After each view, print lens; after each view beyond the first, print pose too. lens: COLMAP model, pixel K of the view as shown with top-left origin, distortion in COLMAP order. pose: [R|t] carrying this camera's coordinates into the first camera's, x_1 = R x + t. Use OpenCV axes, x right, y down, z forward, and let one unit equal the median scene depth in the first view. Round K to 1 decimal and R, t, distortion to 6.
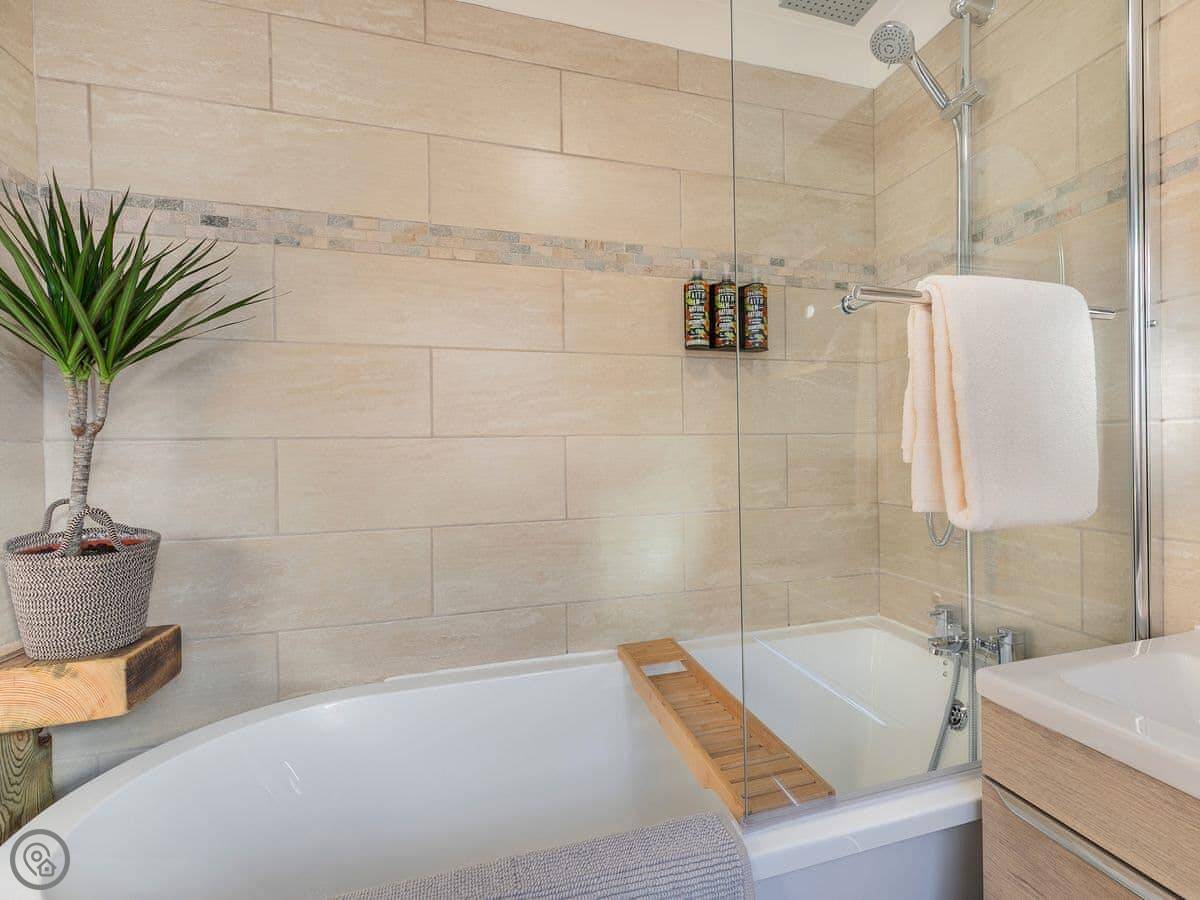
lens RADIAL K [[632.4, 0, 600.5], [0, 632.4, 444.4], [0, 0, 1]] dist [0.005633, -0.001252]
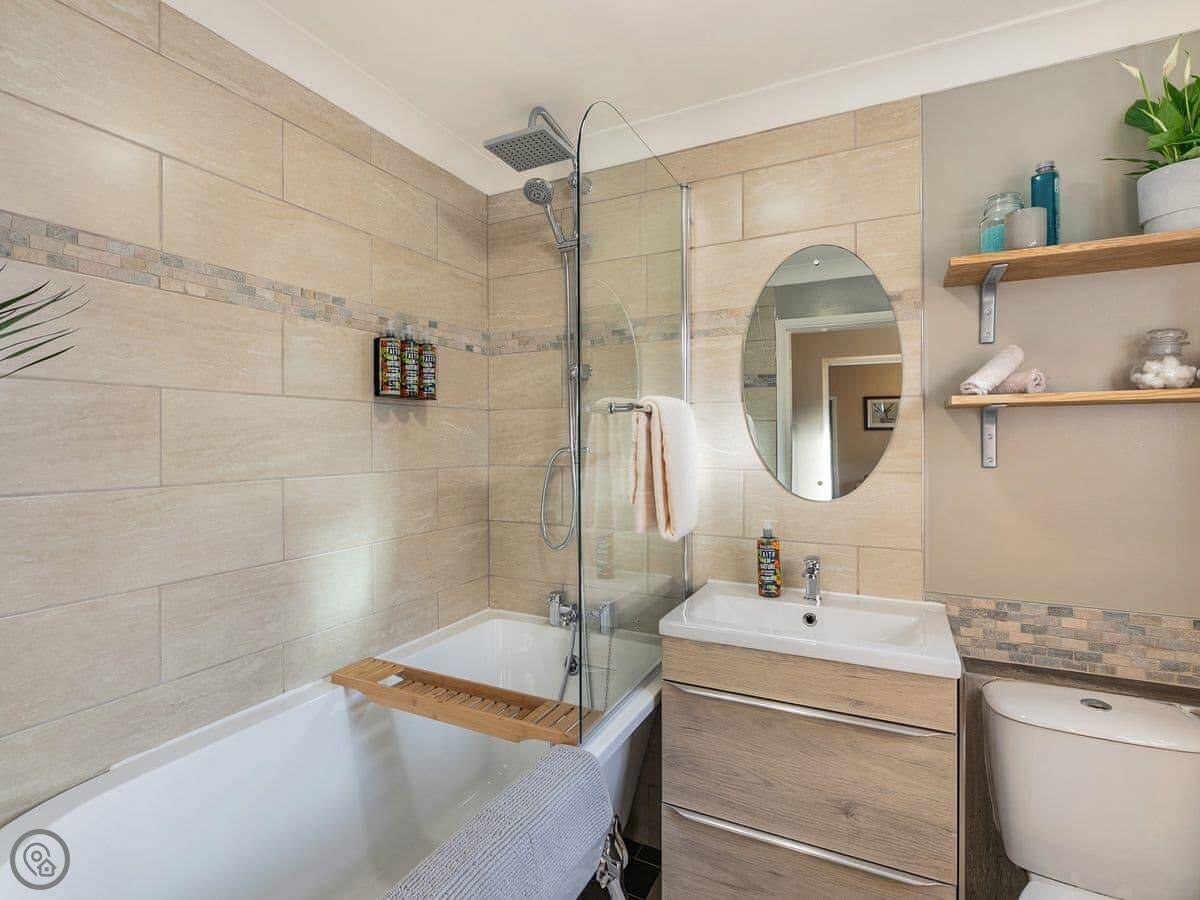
lens RADIAL K [[606.0, 0, 600.3], [0, 606.0, 451.8], [0, 0, 1]] dist [0.001728, 0.002749]
pose [[0.729389, 0.012771, 0.683980, -0.349635], [-0.004533, 0.999894, -0.013836, -0.044855], [-0.684084, 0.006991, 0.729370, -0.058138]]
